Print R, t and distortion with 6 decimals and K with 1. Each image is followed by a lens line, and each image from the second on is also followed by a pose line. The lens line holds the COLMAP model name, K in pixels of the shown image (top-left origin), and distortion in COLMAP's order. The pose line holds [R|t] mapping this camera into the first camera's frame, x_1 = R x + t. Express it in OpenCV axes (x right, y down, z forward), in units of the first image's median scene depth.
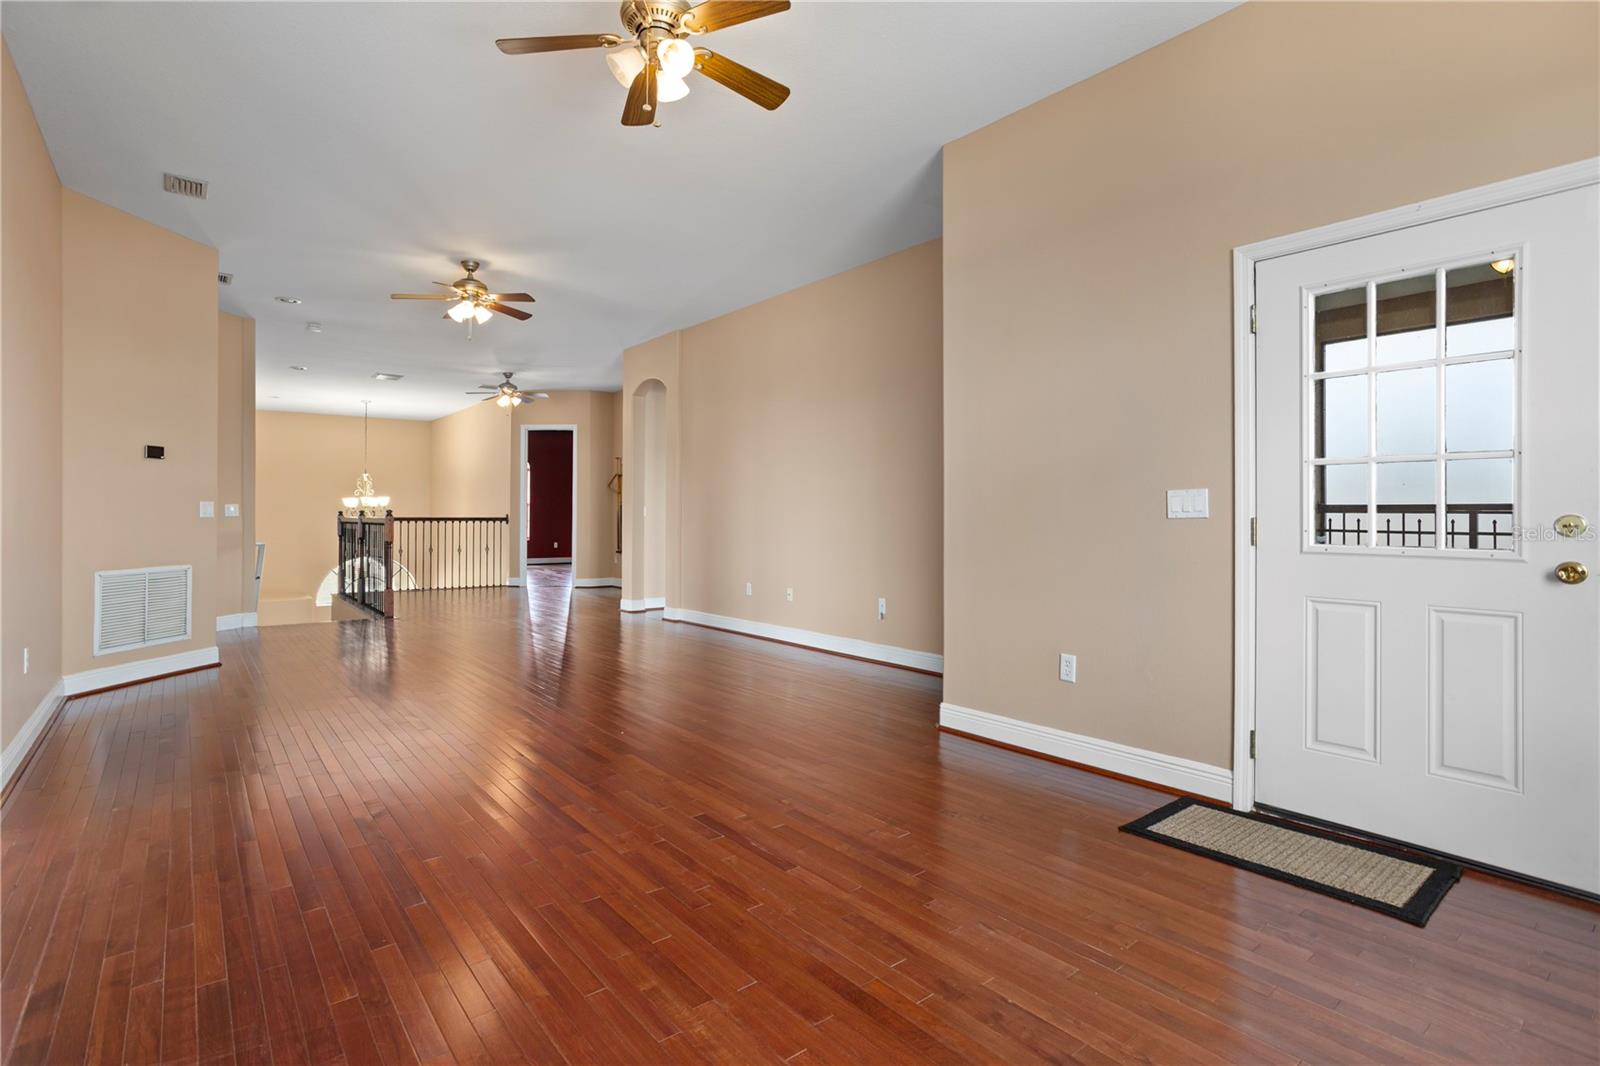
lens RADIAL K [[774.2, 0, 800.0], [0, 774.2, 533.0], [0, 0, 1]] dist [-0.063780, 0.037736]
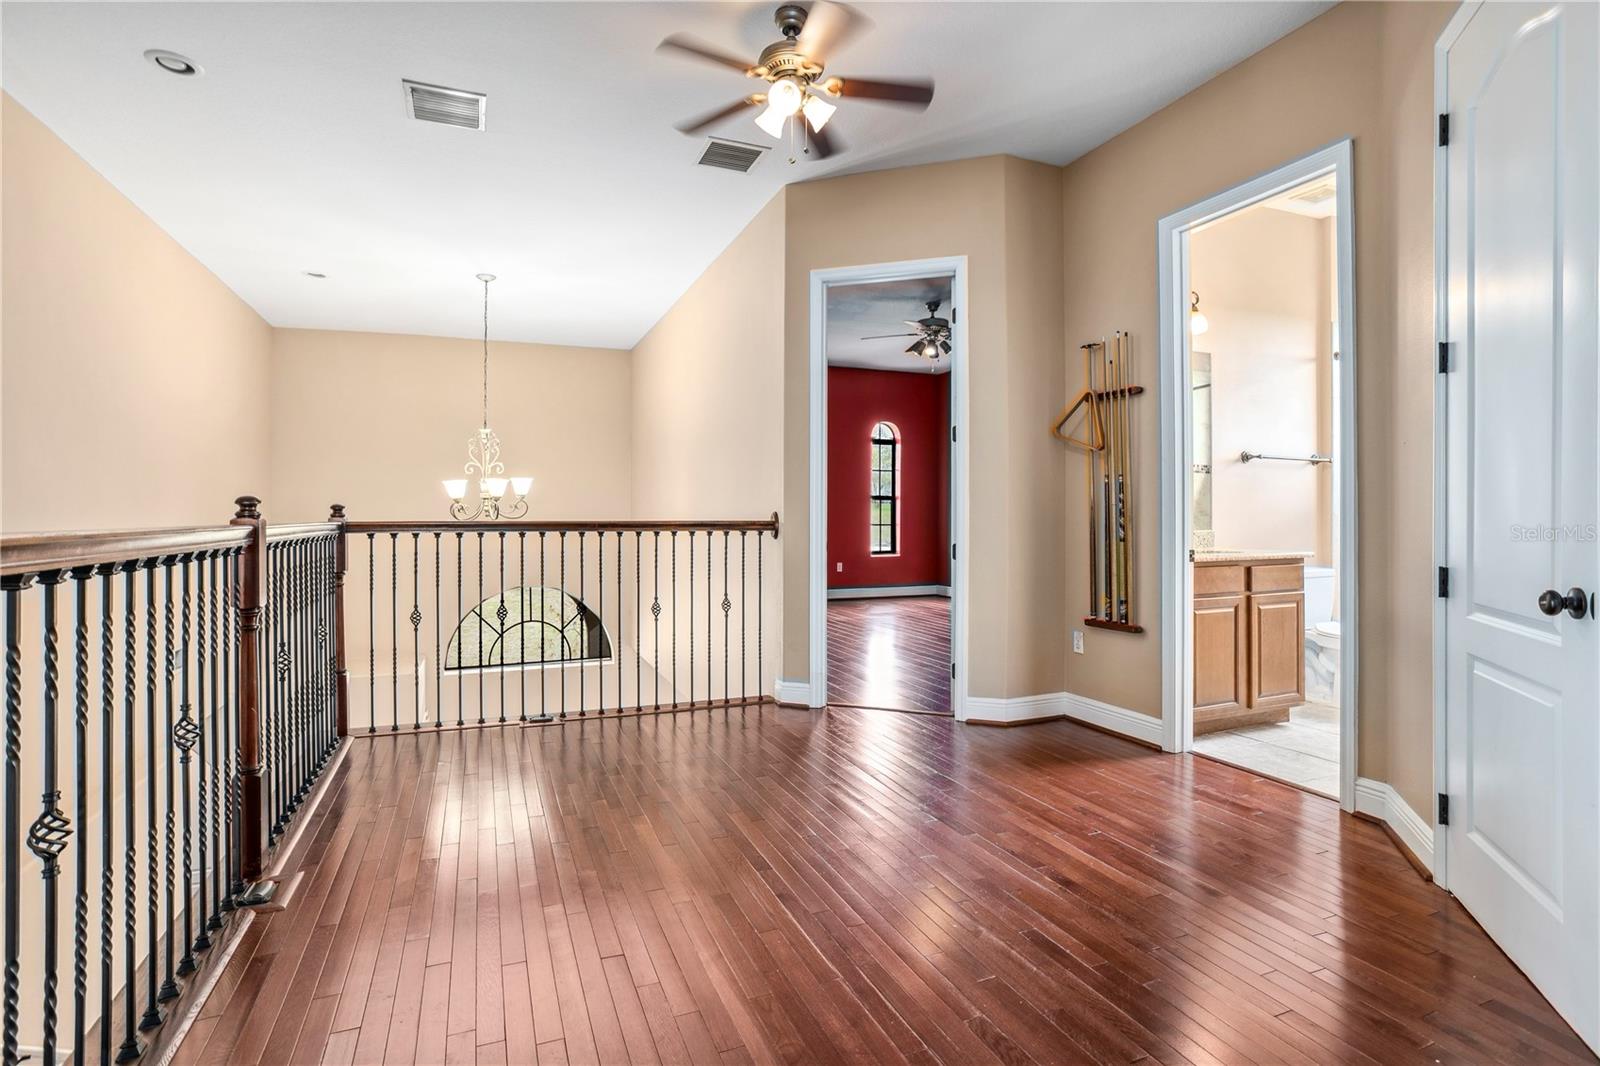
lens RADIAL K [[803.4, 0, 802.8], [0, 803.4, 547.7], [0, 0, 1]] dist [-0.065815, 0.044568]
pose [[0.818292, 0.008703, -0.574737, -0.149423], [-0.003587, 0.999943, 0.010035, -0.011324], [0.574791, -0.006150, 0.818277, 0.696751]]
